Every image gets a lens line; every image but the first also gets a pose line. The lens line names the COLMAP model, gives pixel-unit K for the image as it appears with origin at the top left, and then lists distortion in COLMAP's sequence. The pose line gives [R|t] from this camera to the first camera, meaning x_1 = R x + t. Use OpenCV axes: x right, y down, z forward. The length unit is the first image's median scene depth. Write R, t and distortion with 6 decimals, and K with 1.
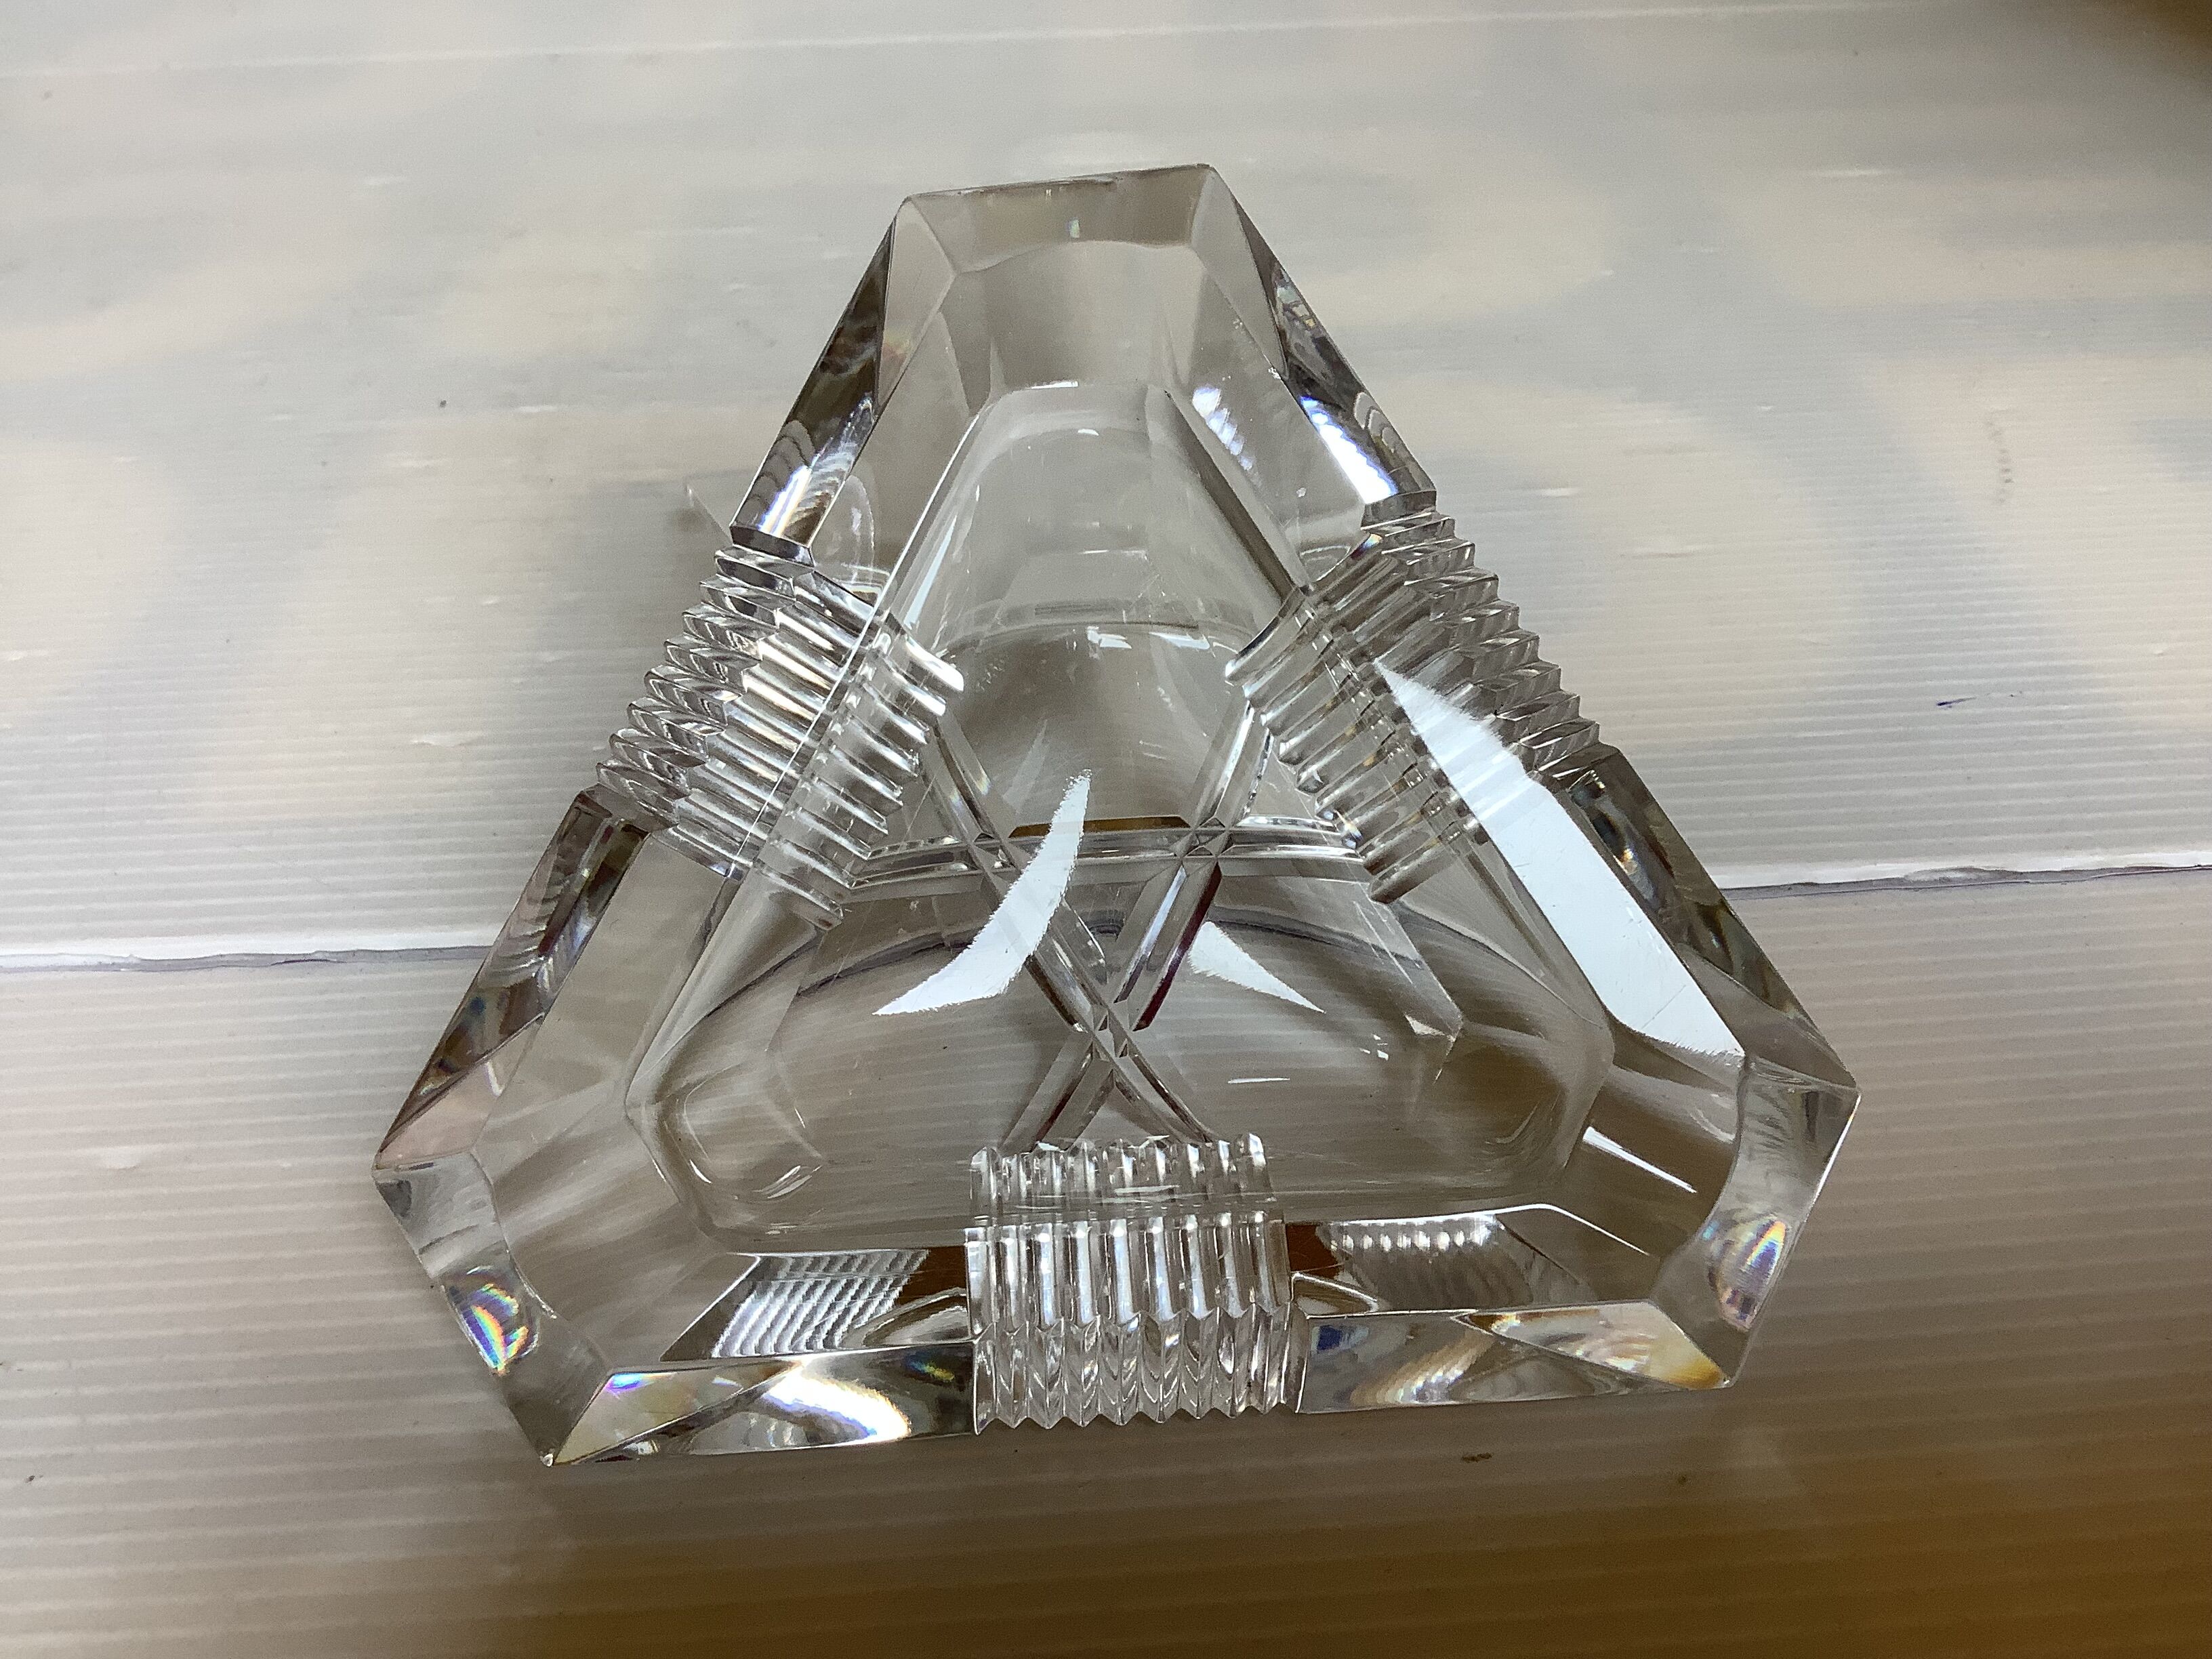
lens RADIAL K [[2163.6, 0, 1106.0], [0, 2163.6, 829.5], [0, 0, 1]] dist [0.100669, -0.324189]
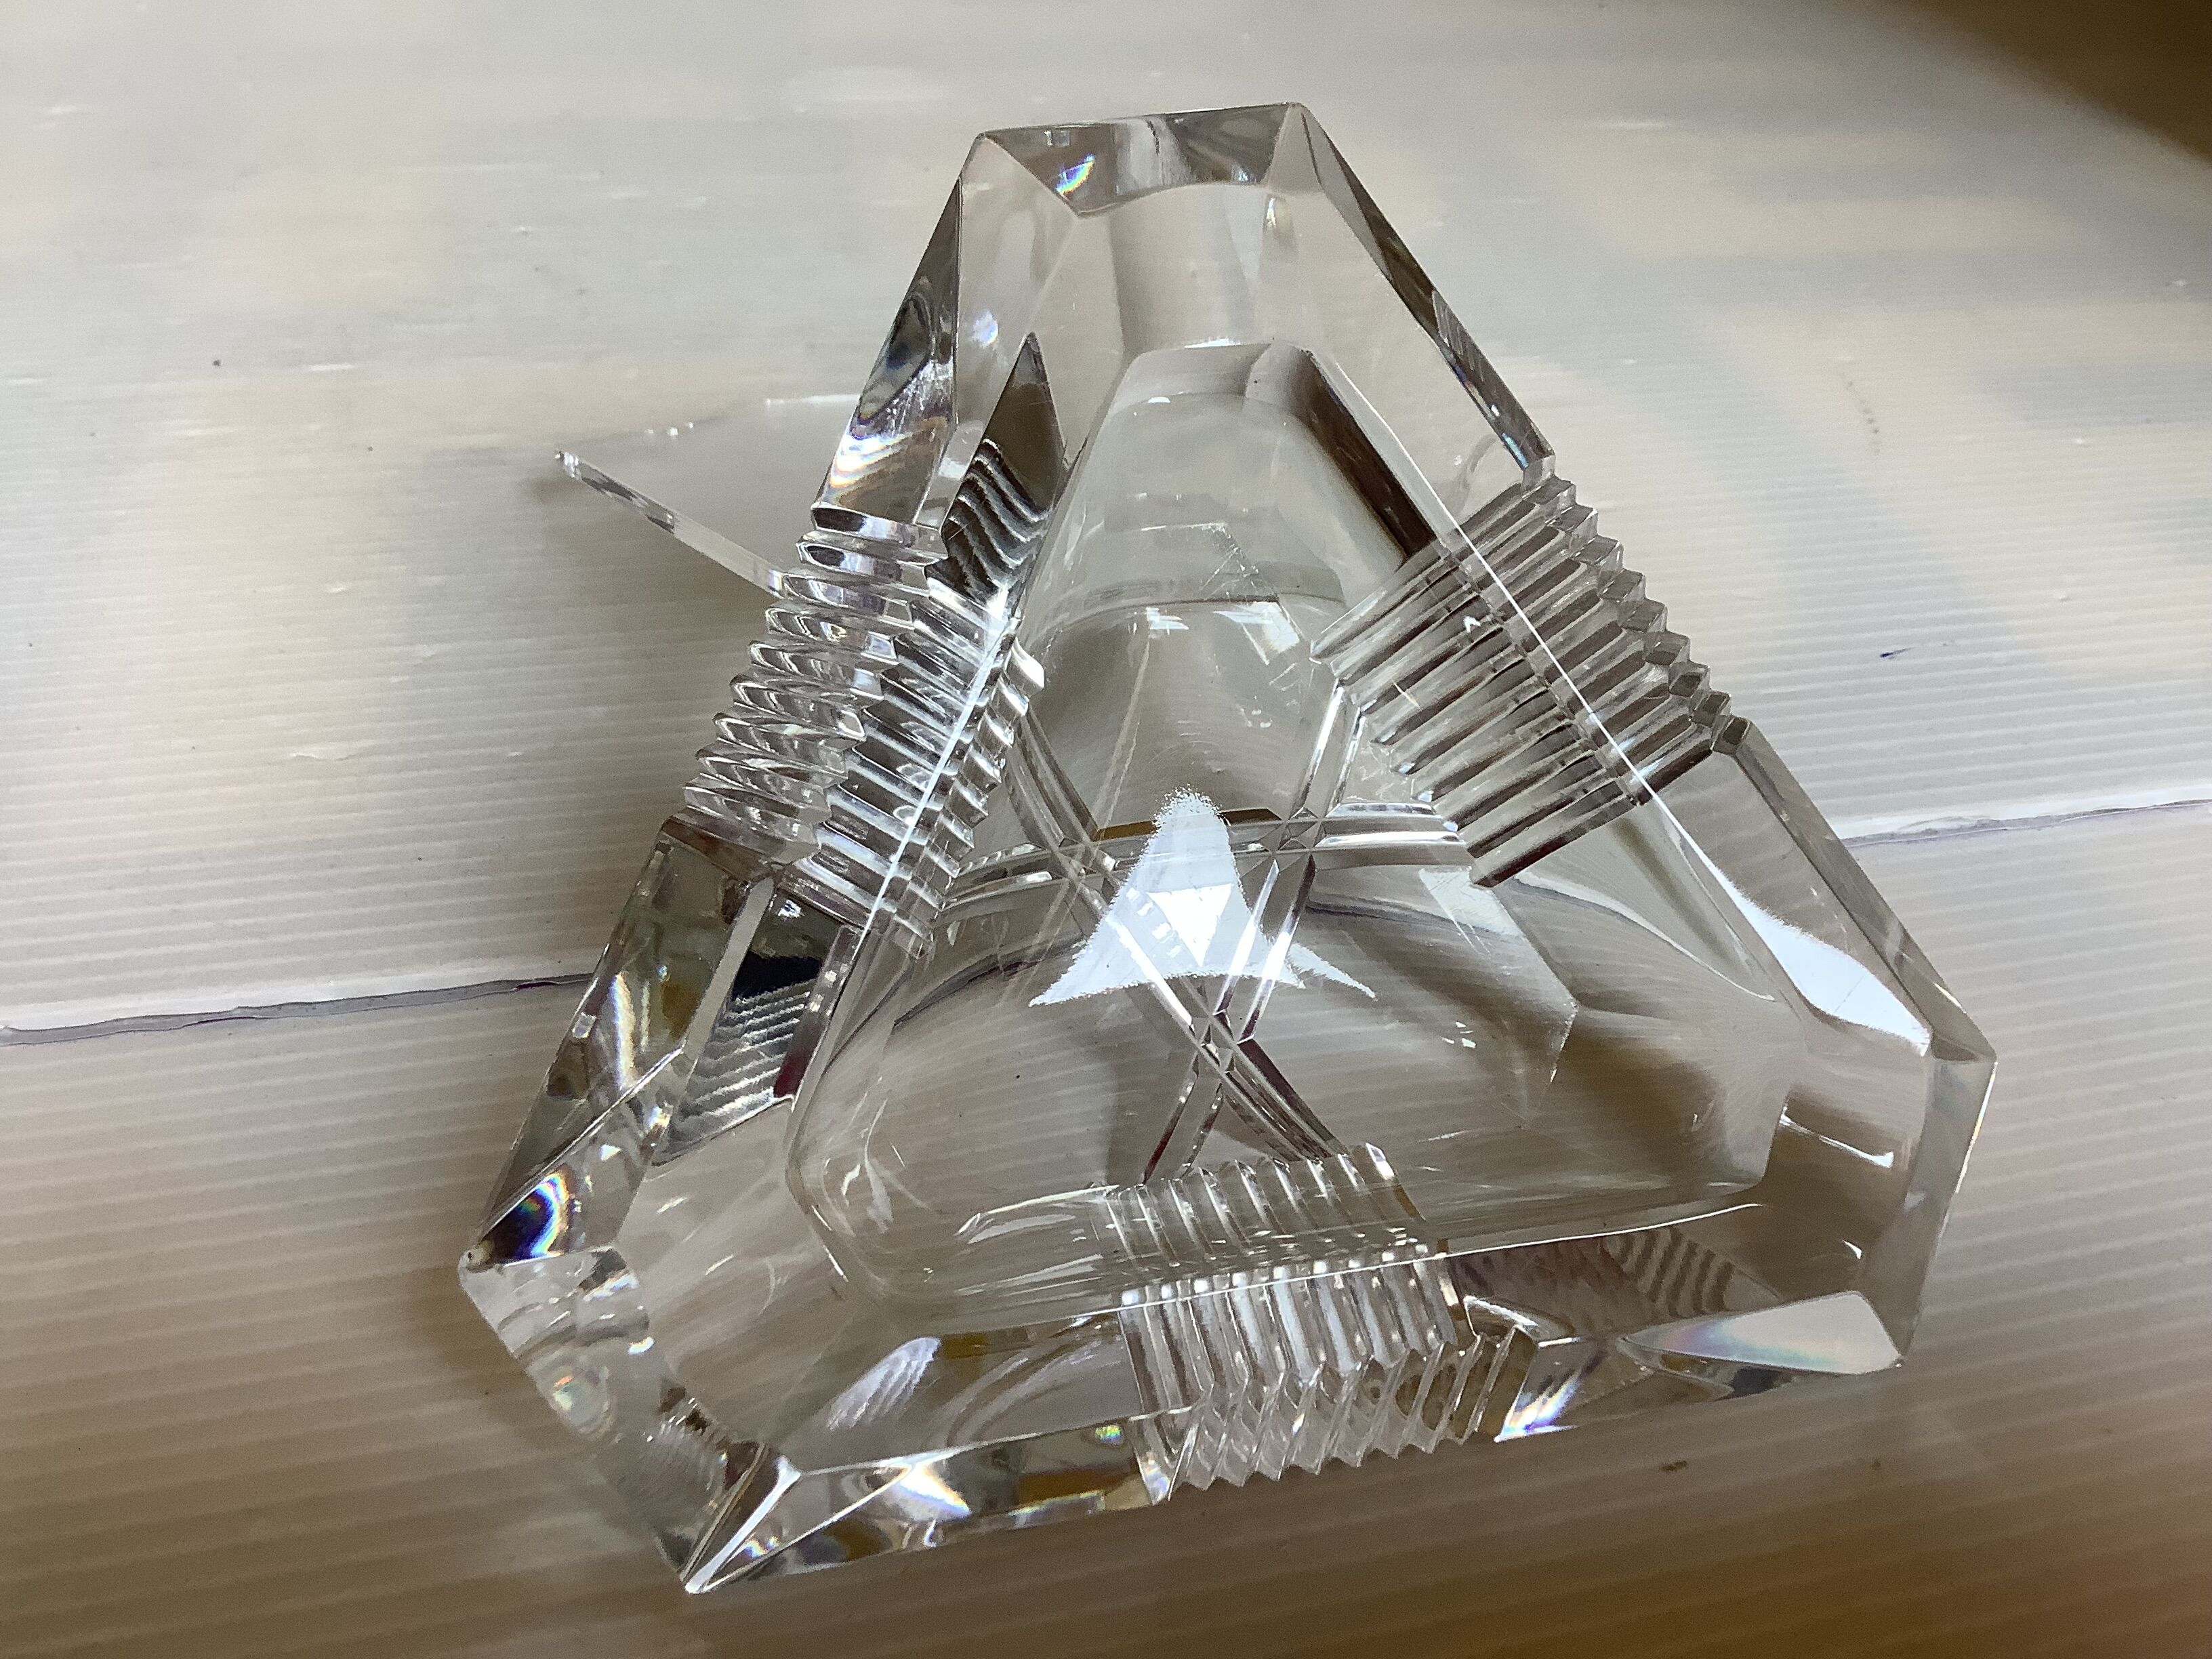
lens RADIAL K [[2163.6, 0, 1106.0], [0, 2163.6, 829.5], [0, 0, 1]] dist [0.100669, -0.324189]
pose [[0.977403, -0.048812, 0.205673, -0.229298], [0.044017, 0.998643, 0.027827, -0.026239], [-0.206752, -0.018145, 0.978225, 0.104369]]
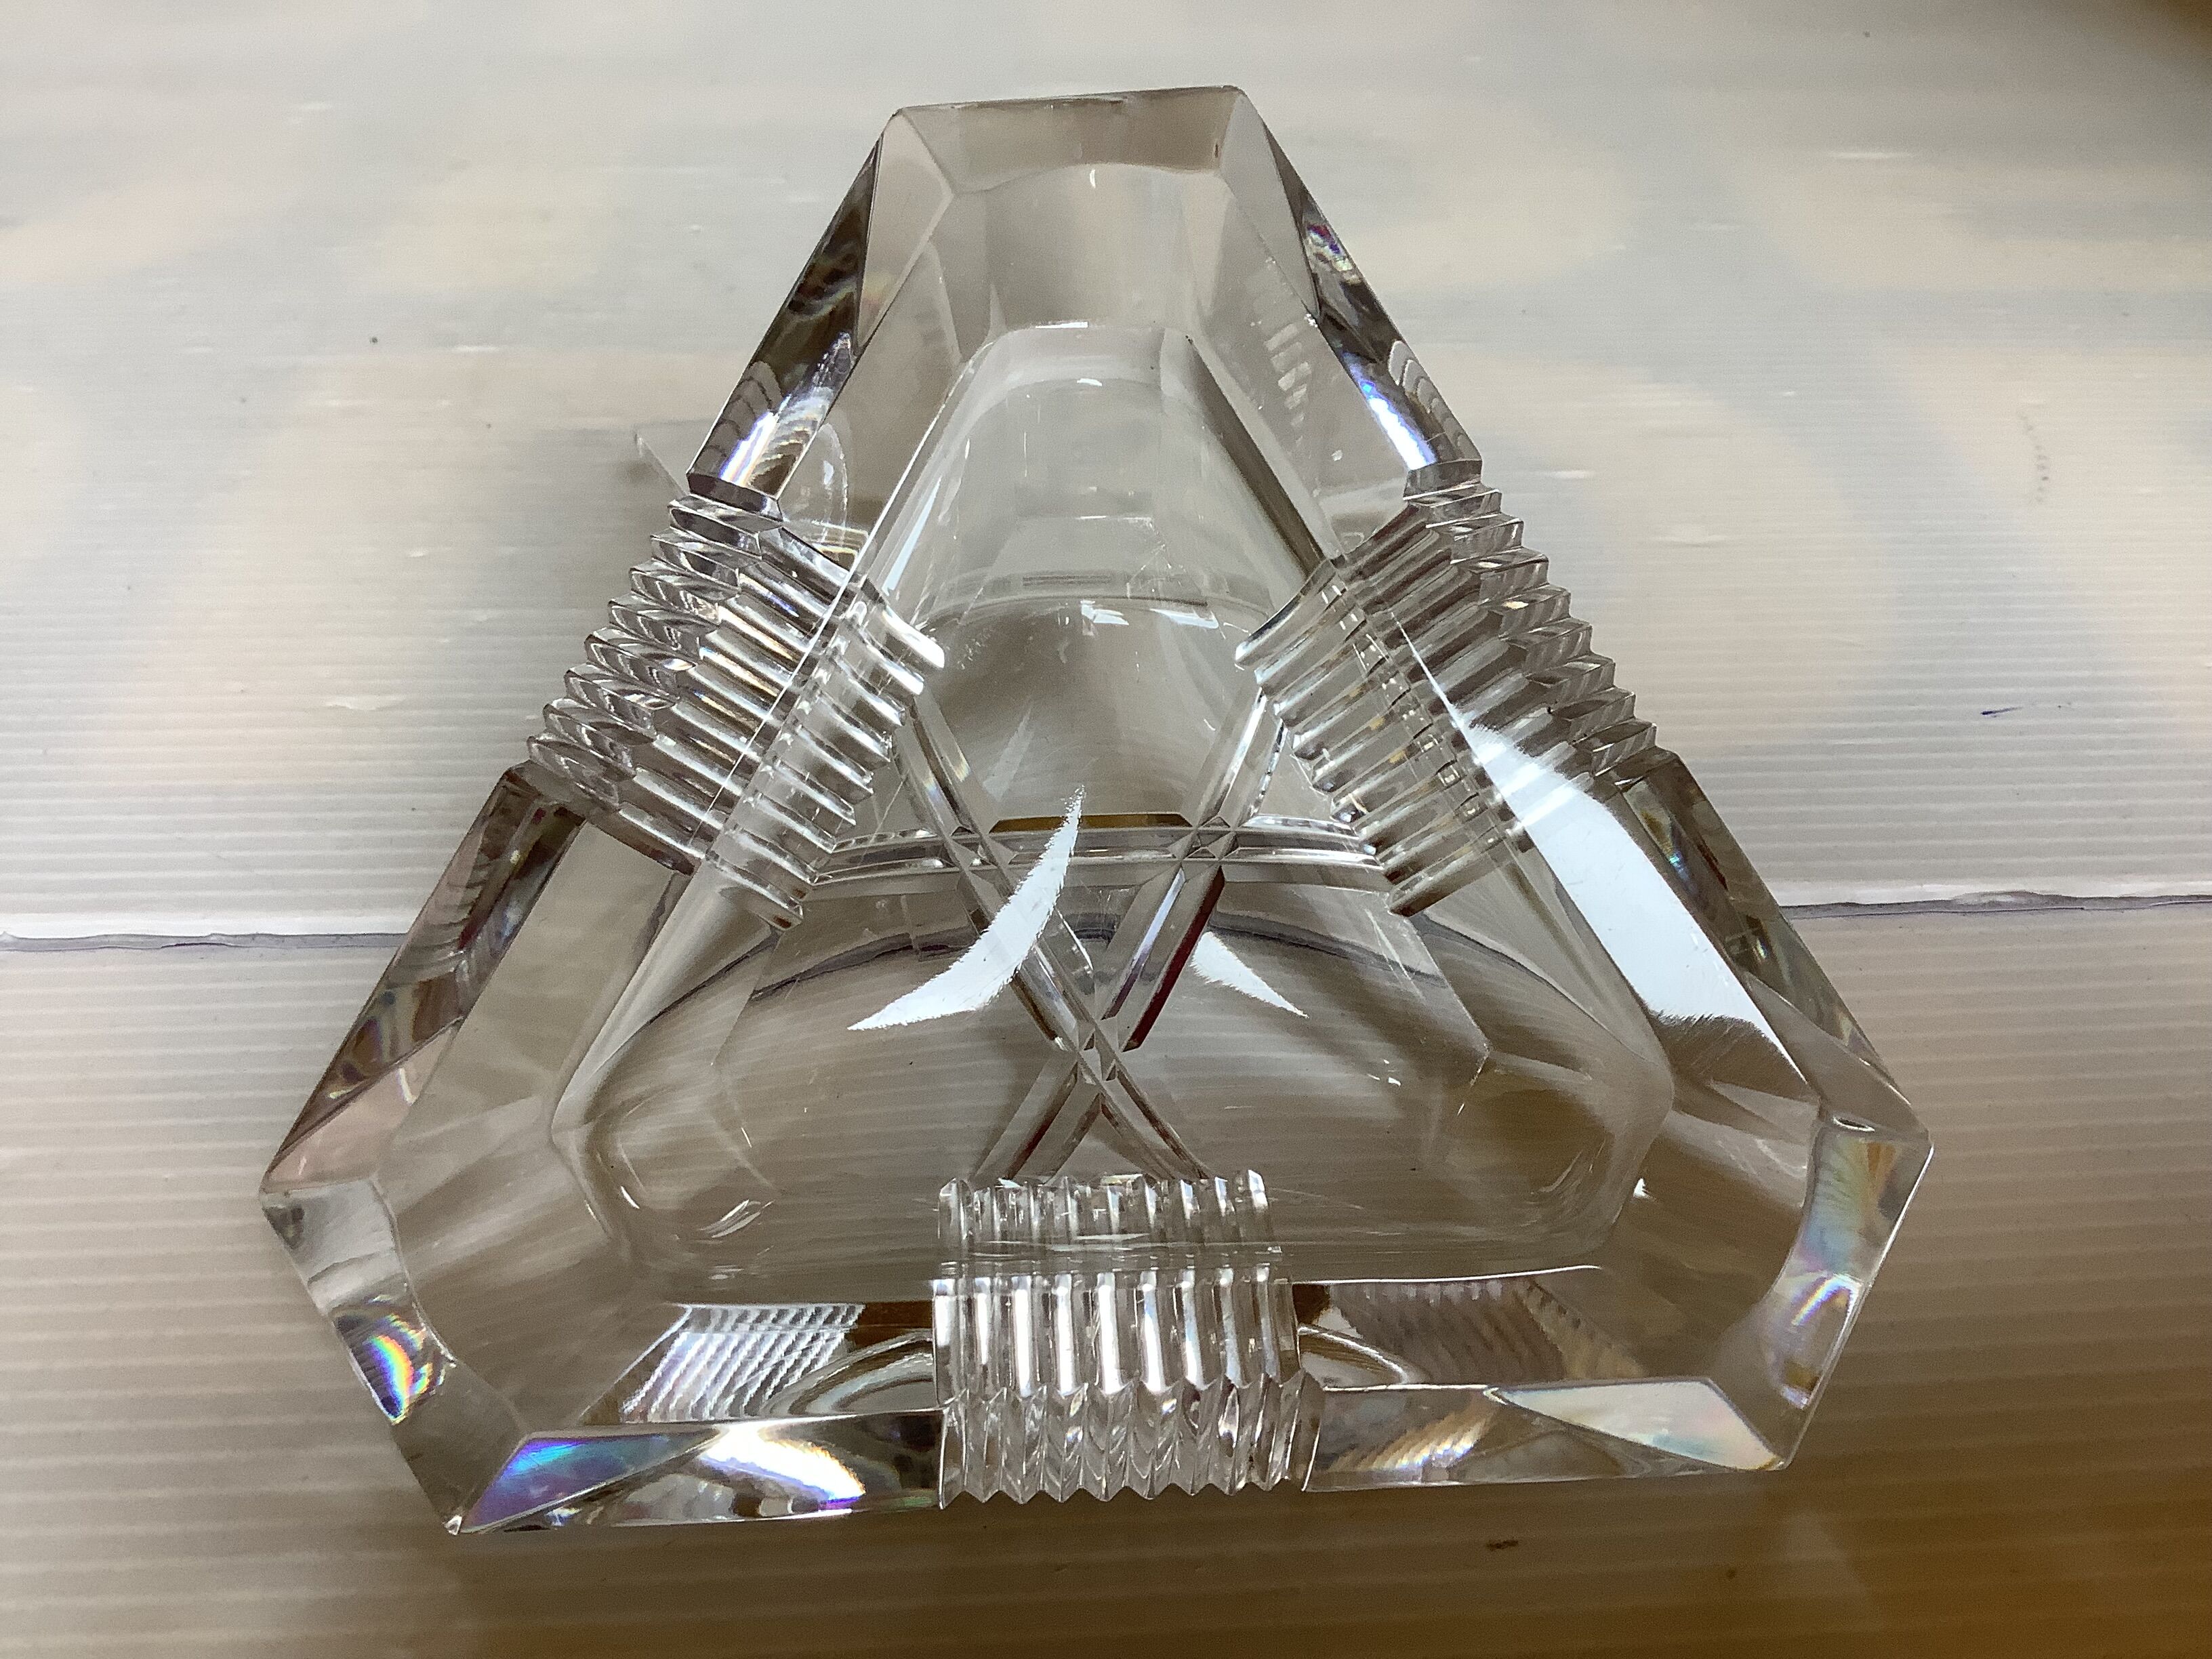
lens RADIAL K [[2134.9, 0, 1106.0], [0, 2134.9, 829.5], [0, 0, 1]] dist [0.098139, -0.307284]
pose [[0.999128, 0.028208, 0.030771, -0.024134], [-0.028516, 0.999547, 0.009642, -0.007379], [-0.030485, -0.010511, 0.999480, 0.113561]]
